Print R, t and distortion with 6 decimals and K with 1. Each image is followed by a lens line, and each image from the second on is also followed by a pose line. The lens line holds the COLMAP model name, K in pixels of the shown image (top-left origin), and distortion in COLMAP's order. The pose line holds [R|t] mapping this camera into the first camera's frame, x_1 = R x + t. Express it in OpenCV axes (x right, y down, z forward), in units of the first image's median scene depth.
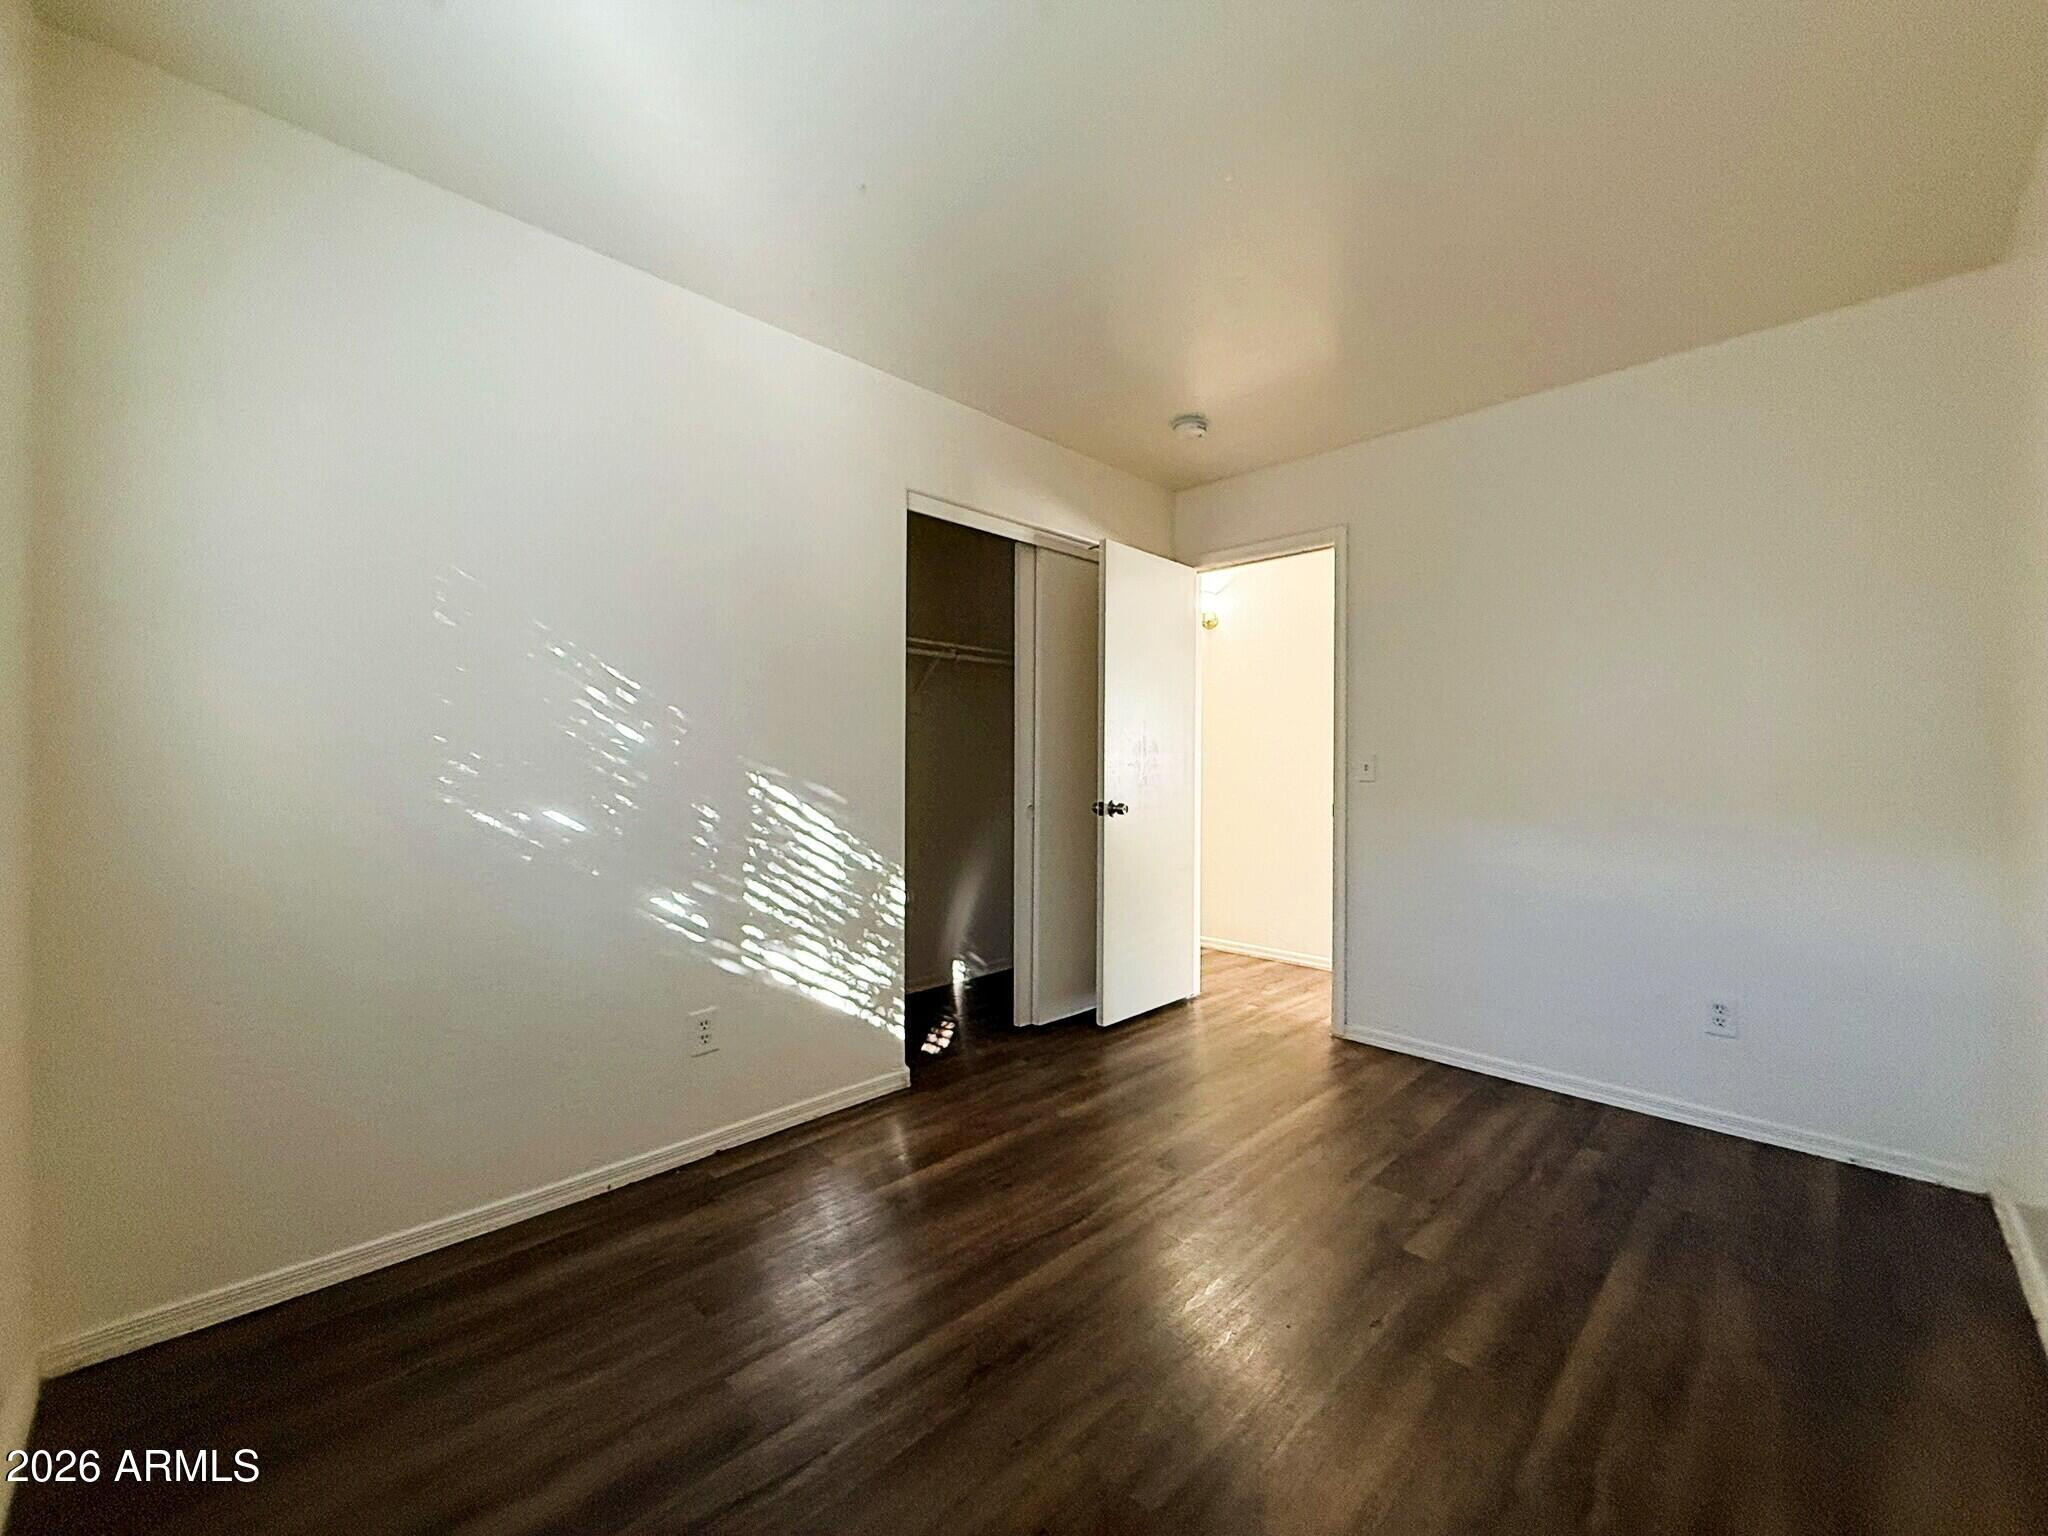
lens RADIAL K [[813.0, 0, 1017.5], [0, 813.0, 767.9], [0, 0, 1]] dist [0.000646, 0.000145]
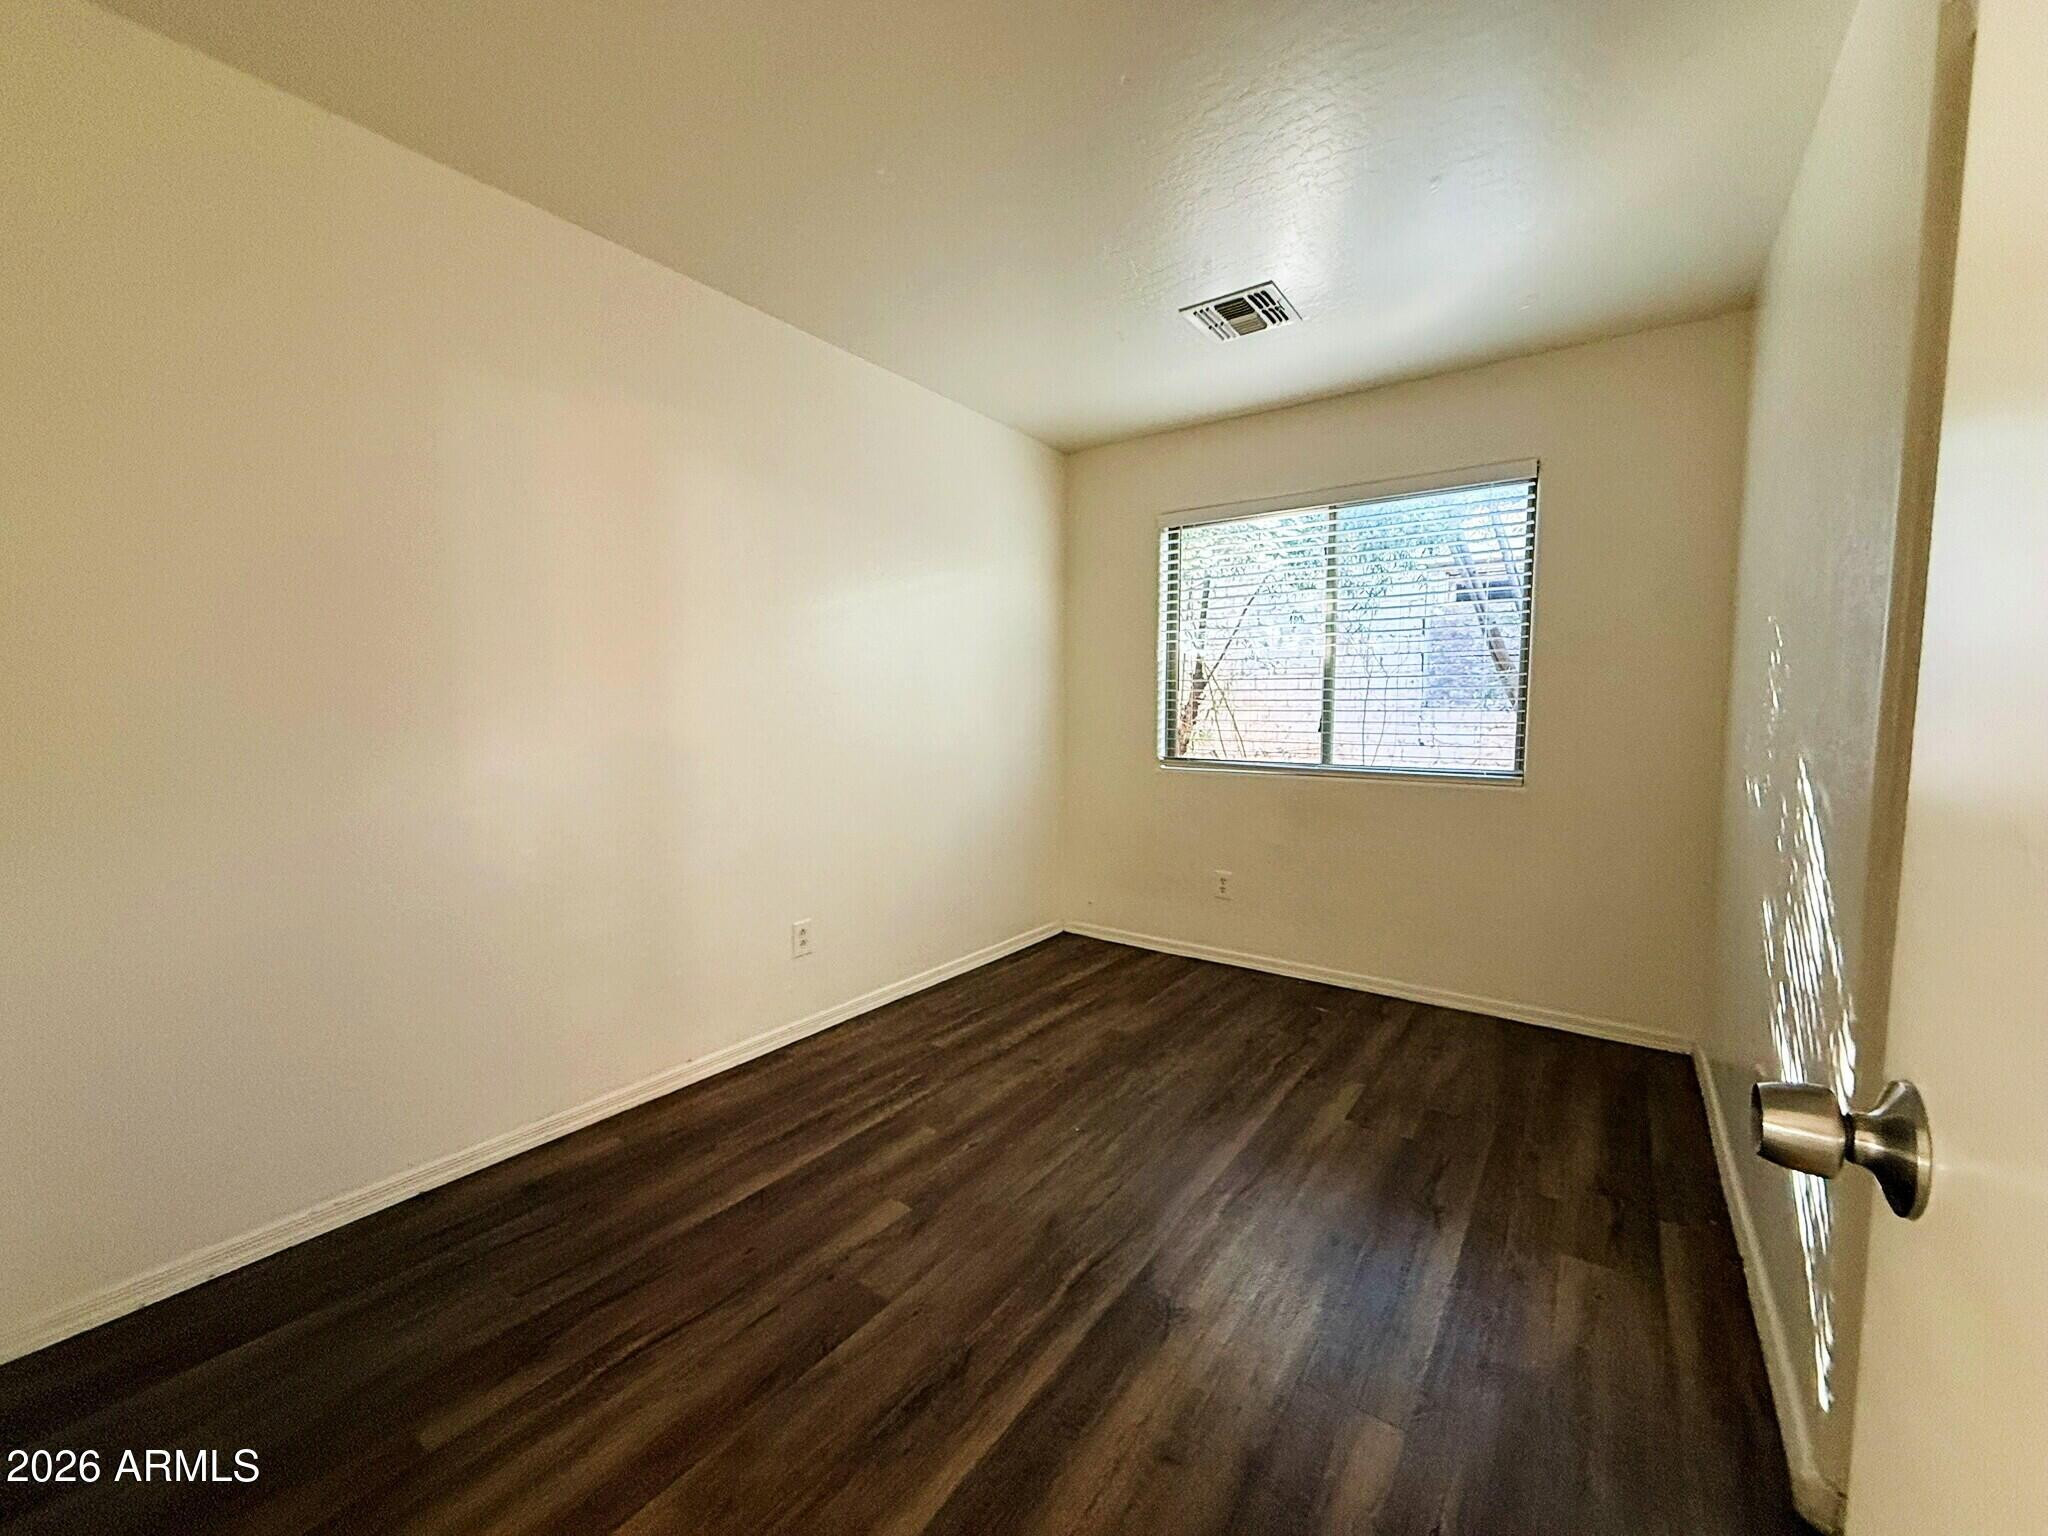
lens RADIAL K [[813.0, 0, 1017.5], [0, 813.0, 767.9], [0, 0, 1]] dist [0.000646, 0.000145]
pose [[-0.986337, -0.000040, -0.164739, 0.525809], [-0.012733, 0.997027, 0.075992, -0.035233], [0.164246, 0.077051, -0.983405, 2.032067]]
